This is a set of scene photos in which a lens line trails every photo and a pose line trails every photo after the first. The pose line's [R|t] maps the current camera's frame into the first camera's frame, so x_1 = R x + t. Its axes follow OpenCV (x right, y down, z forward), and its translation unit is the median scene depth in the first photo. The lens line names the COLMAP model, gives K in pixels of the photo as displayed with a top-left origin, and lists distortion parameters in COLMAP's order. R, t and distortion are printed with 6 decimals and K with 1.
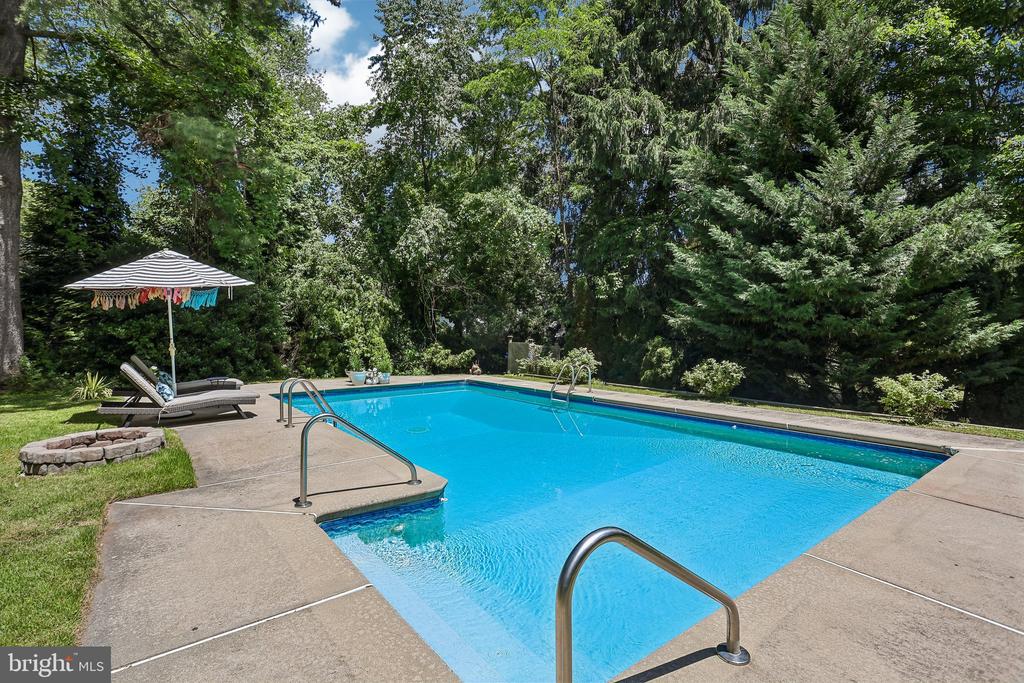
lens RADIAL K [[484.4, 0, 510.2], [0, 484.4, 327.7], [0, 0, 1]] dist [-0.002392, -0.000263]
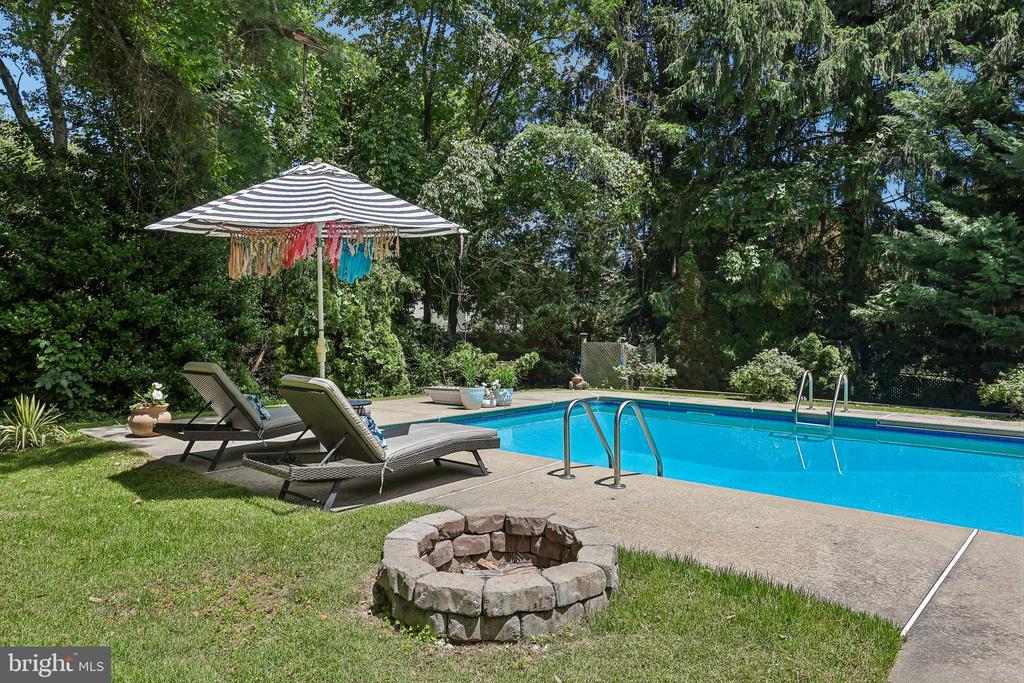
lens RADIAL K [[636.6, 0, 512.0], [0, 636.6, 341.5], [0, 0, 1]] dist [0.005850, 0.001699]
pose [[0.982375, -0.000337, 0.186921, -0.373030], [-0.004339, 0.999688, 0.024609, 0.009216], [-0.186871, -0.024986, 0.982067, 0.157611]]
